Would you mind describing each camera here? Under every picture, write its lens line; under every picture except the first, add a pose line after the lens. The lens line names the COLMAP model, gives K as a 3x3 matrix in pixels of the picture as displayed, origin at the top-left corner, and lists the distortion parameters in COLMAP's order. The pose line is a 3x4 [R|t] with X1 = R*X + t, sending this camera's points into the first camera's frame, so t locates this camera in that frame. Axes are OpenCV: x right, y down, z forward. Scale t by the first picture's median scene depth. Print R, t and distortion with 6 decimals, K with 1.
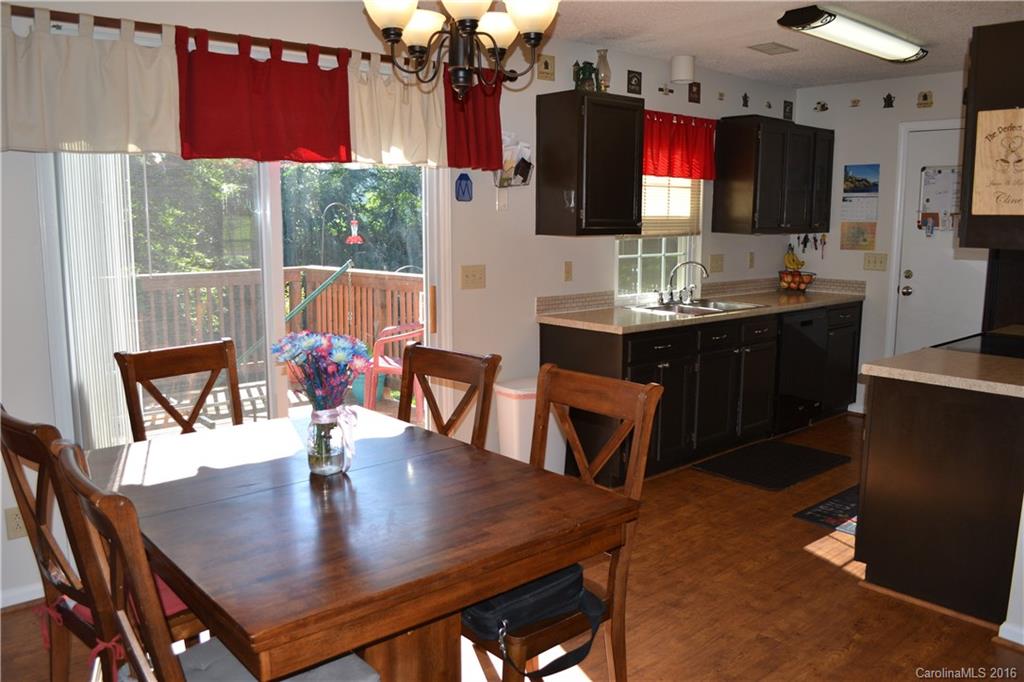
lens RADIAL K [[813.2, 0, 512.0], [0, 813.2, 341.0], [0, 0, 1]] dist [-0.081153, -0.008506]
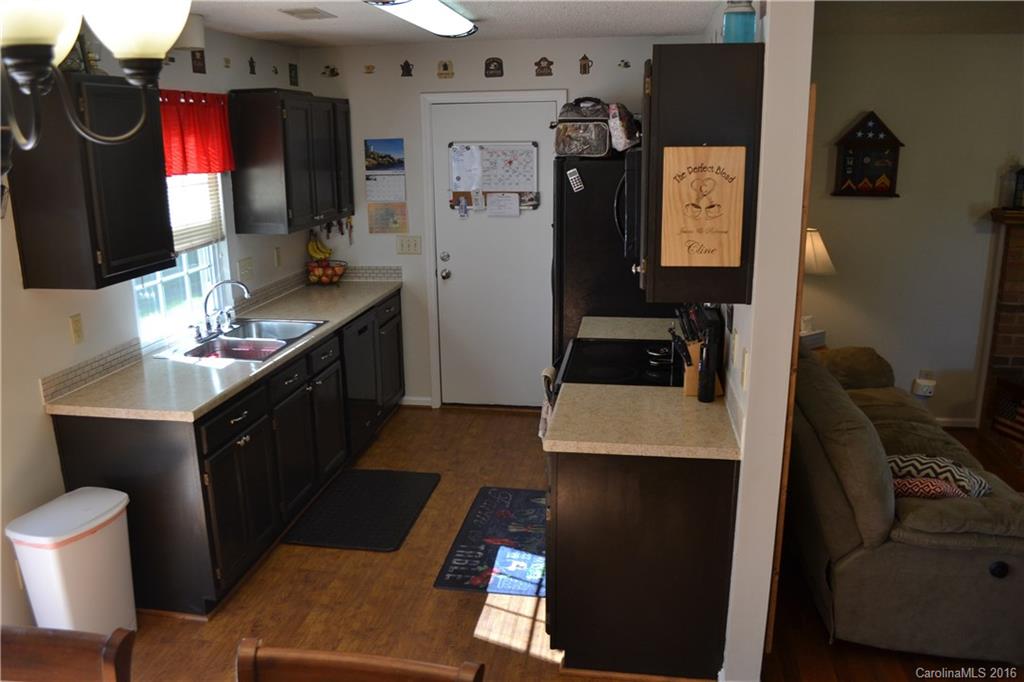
lens RADIAL K [[813.2, 0, 512.0], [0, 813.2, 341.0], [0, 0, 1]] dist [-0.081153, -0.008506]
pose [[0.770524, -0.168268, 0.614800, -0.057190], [0.110205, 0.985169, 0.131517, -0.111235], [-0.627812, -0.033583, 0.777640, 0.208237]]
